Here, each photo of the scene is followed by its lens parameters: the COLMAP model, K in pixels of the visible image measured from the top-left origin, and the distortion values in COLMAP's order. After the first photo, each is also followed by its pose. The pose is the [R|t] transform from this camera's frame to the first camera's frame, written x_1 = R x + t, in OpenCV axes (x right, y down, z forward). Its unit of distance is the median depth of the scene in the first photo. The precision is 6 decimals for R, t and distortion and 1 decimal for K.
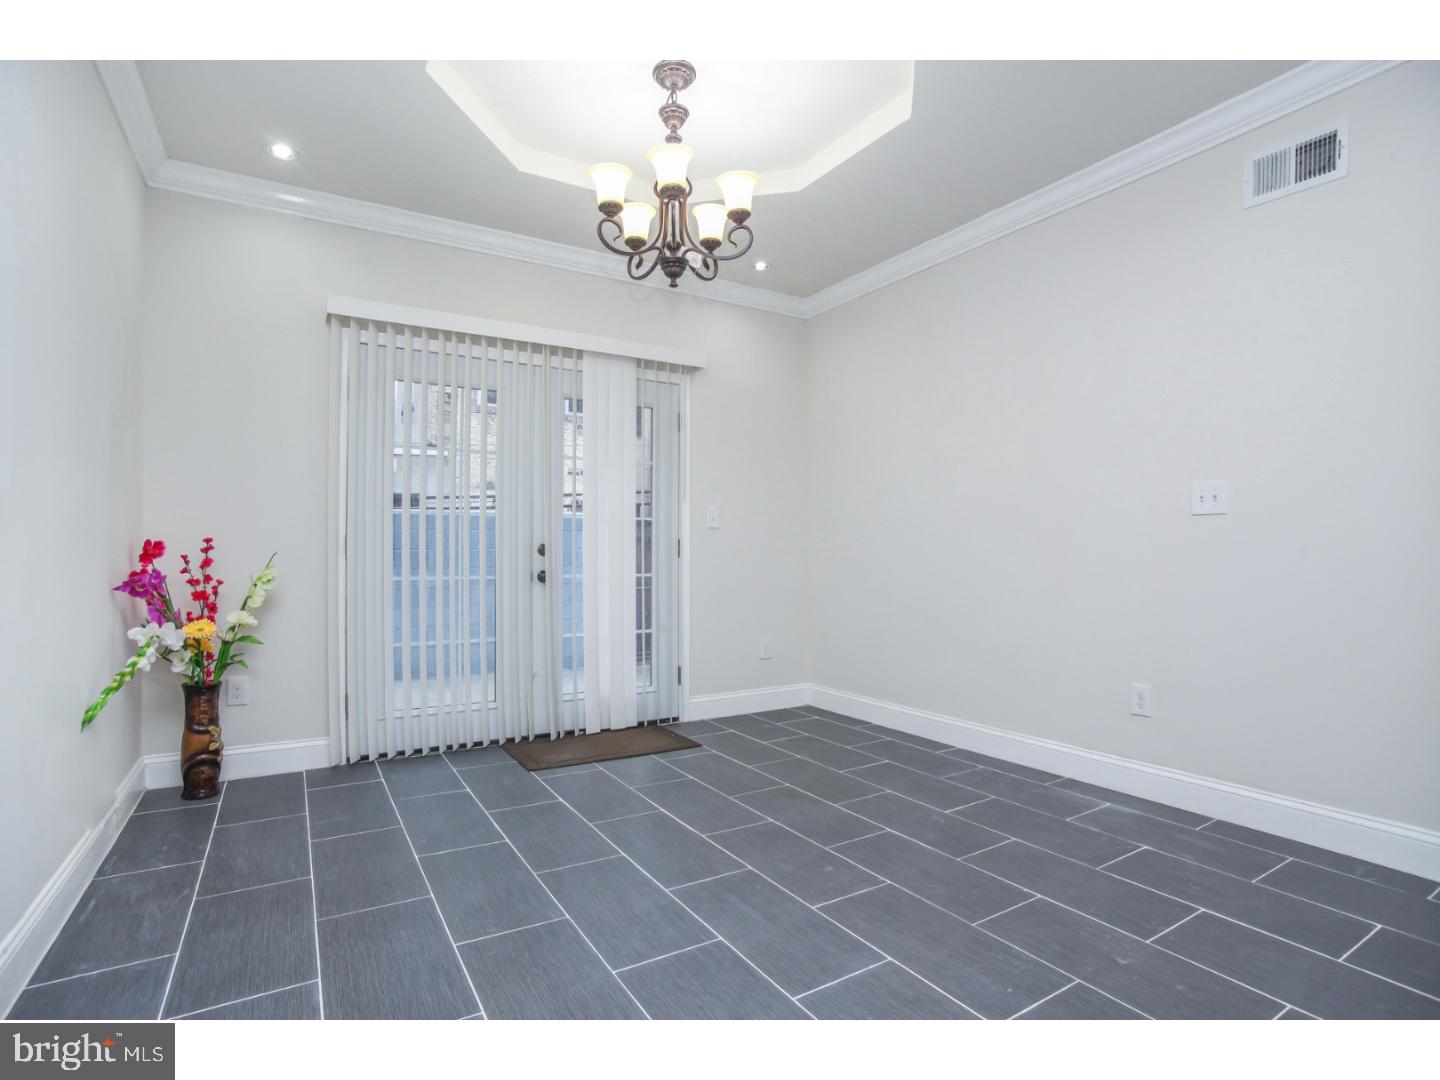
lens RADIAL K [[724.2, 0, 728.4], [0, 724.2, 550.8], [0, 0, 1]] dist [-0.073475, 0.027198]
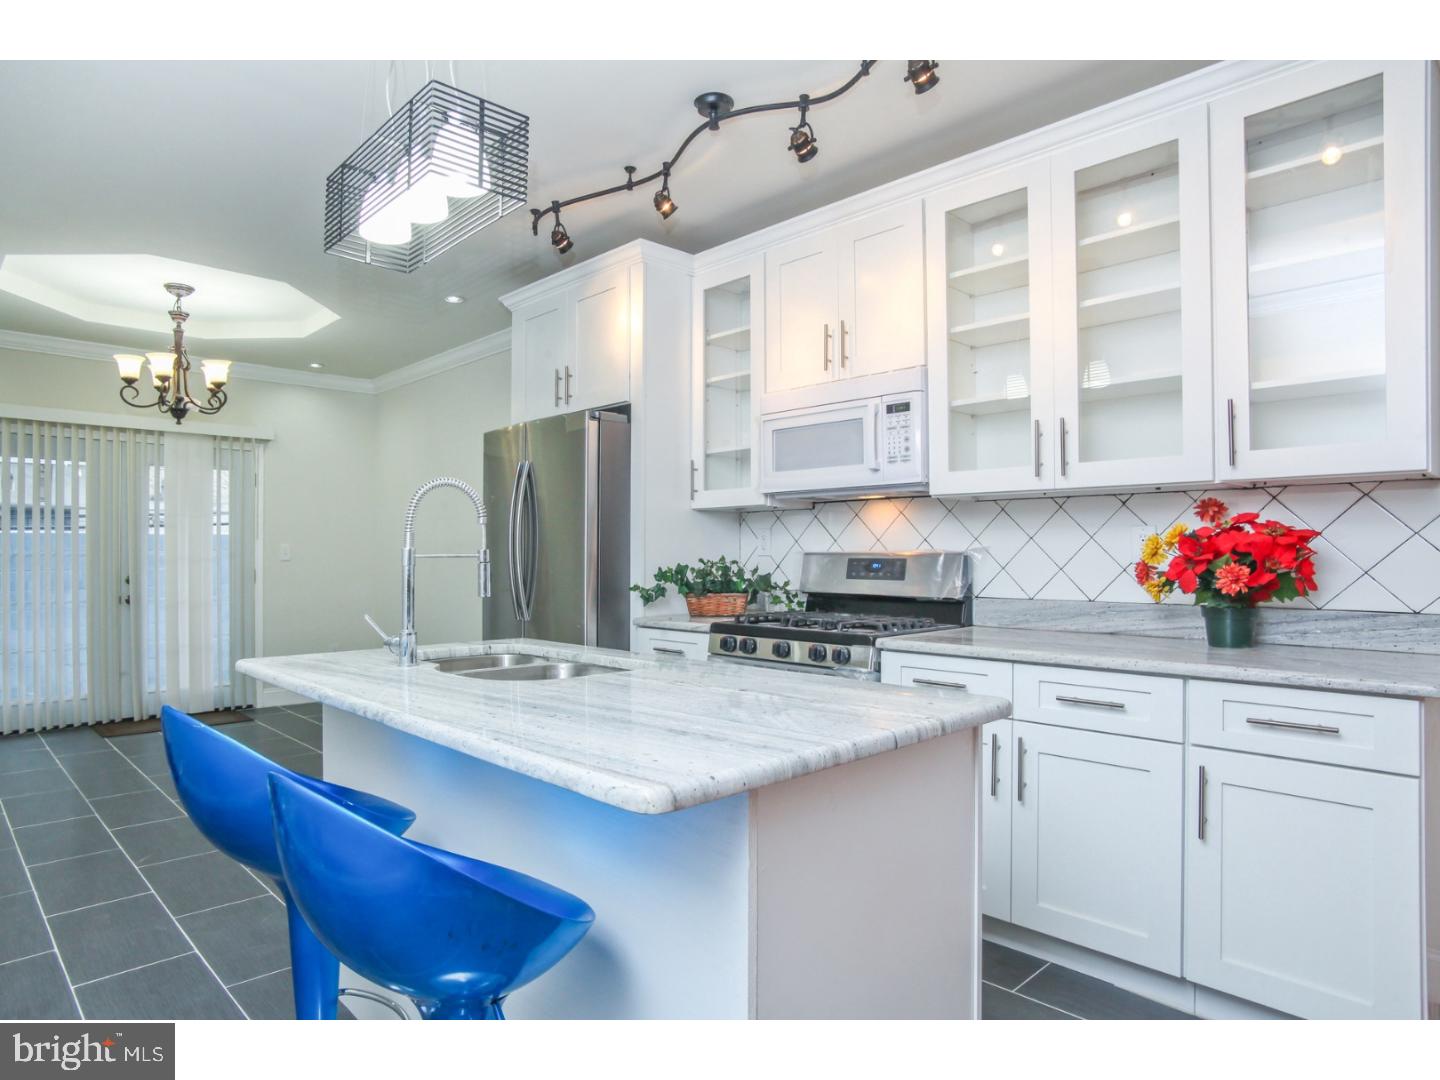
lens RADIAL K [[870.4, 0, 711.8], [0, 870.4, 546.0], [0, 0, 1]] dist [-0.014755, 0.001823]
pose [[0.981995, -0.004828, 0.188843, 0.530939], [0.005599, 0.999978, -0.003548, -0.056985], [-0.188822, 0.004542, 0.982001, -0.828794]]
